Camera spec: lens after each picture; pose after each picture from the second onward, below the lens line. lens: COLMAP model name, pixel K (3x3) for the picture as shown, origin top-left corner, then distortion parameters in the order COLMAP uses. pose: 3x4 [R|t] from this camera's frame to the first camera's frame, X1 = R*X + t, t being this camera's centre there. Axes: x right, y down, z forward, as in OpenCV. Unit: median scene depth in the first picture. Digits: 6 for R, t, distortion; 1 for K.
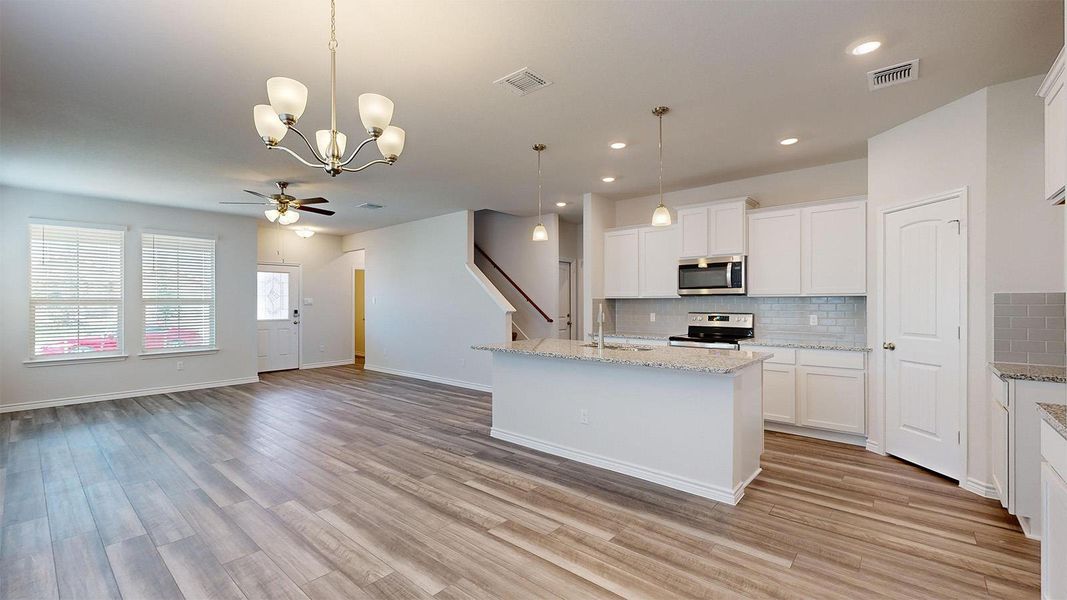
lens RADIAL K [[440.4, 0, 538.3], [0, 440.4, 298.7], [0, 0, 1]] dist [-0.007104, -0.000290]
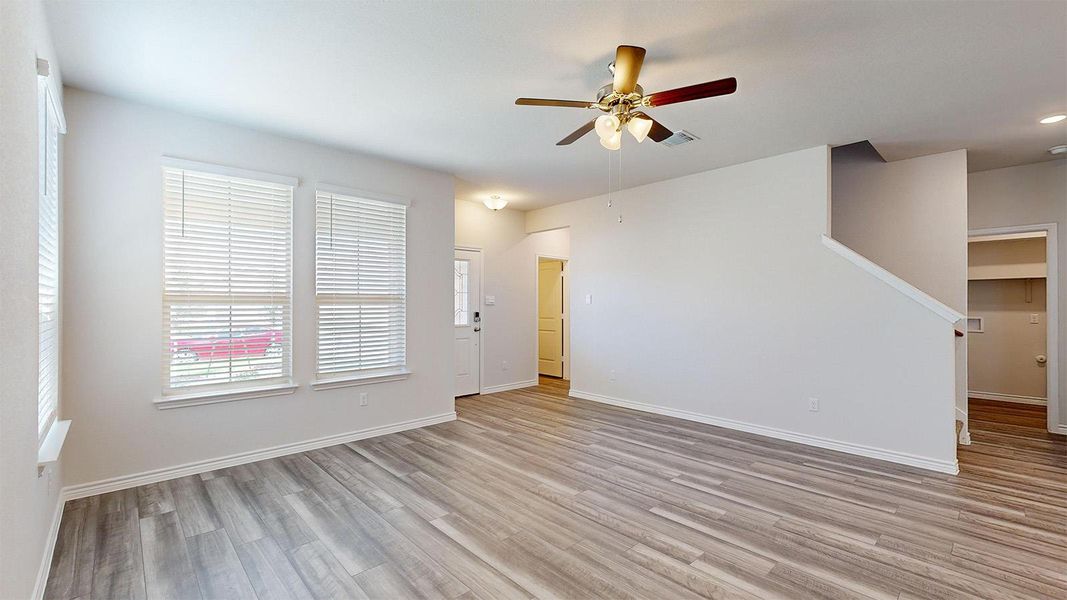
lens RADIAL K [[444.1, 0, 533.5], [0, 444.1, 300.0], [0, 0, 1]] dist [-0.000314, -0.000157]
pose [[0.993141, 0.002610, -0.116895, -0.516894], [-0.002457, 0.999996, 0.001456, 0.006238], [0.116899, -0.001159, 0.993143, 0.398979]]
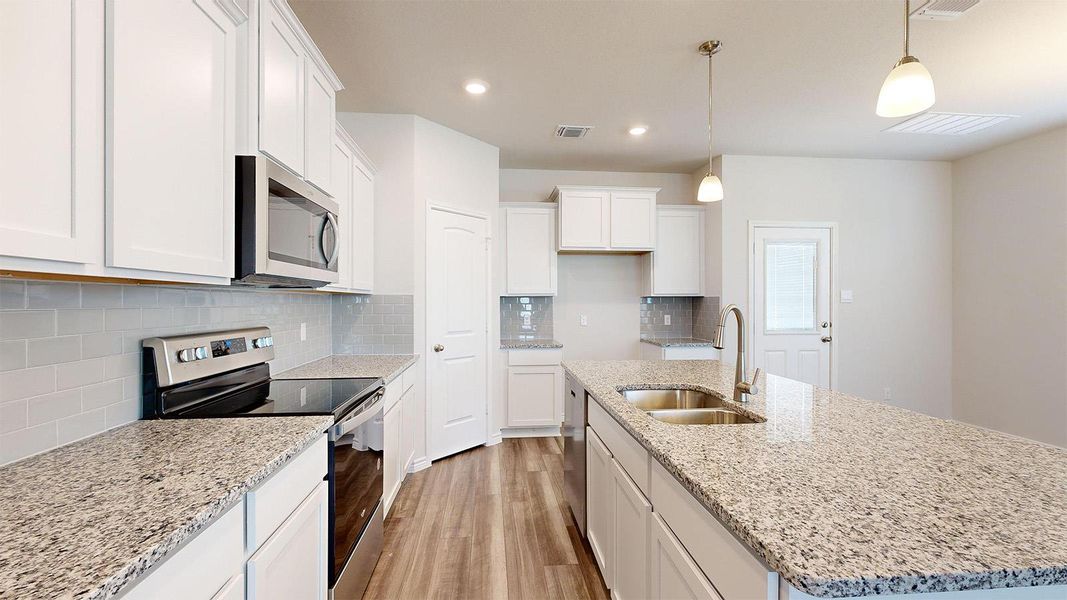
lens RADIAL K [[444.1, 0, 533.5], [0, 444.1, 300.0], [0, 0, 1]] dist [-0.000314, -0.000157]
pose [[-0.712811, 0.007184, 0.701319, -0.020505], [-0.001201, 0.999934, -0.011463, 0.009028], [-0.701355, -0.009013, -0.712755, 0.922060]]
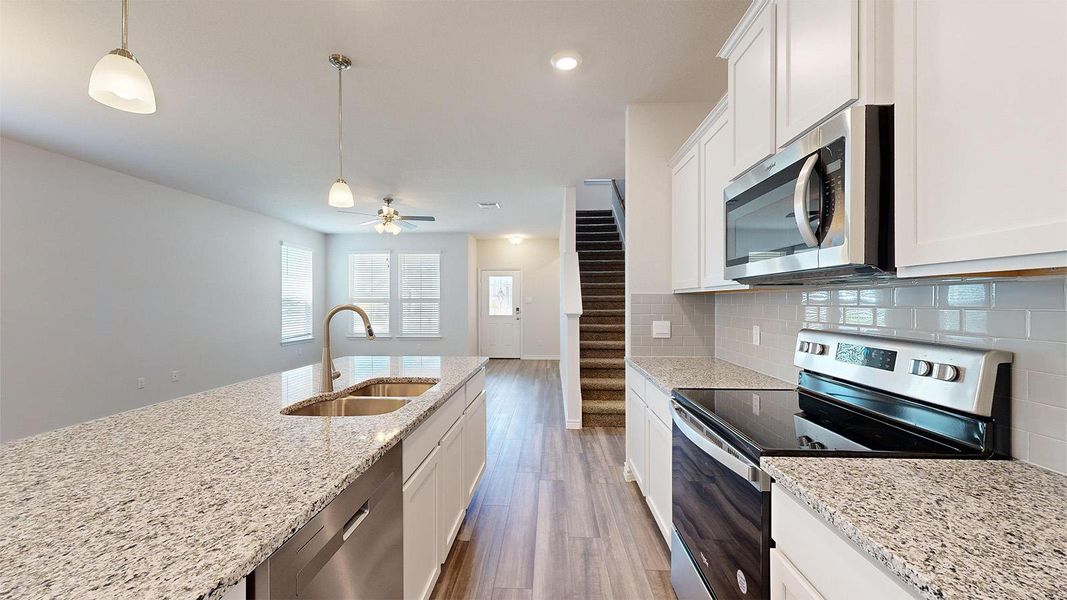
lens RADIAL K [[391.2, 0, 533.9], [0, 391.2, 302.0], [0, 0, 1]] dist [0.001137, 0.000037]
pose [[0.604554, 0.002955, -0.796558, 0.411131], [0.004448, 0.999965, 0.007085, 0.004786], [0.796551, -0.007826, 0.604520, 0.563441]]
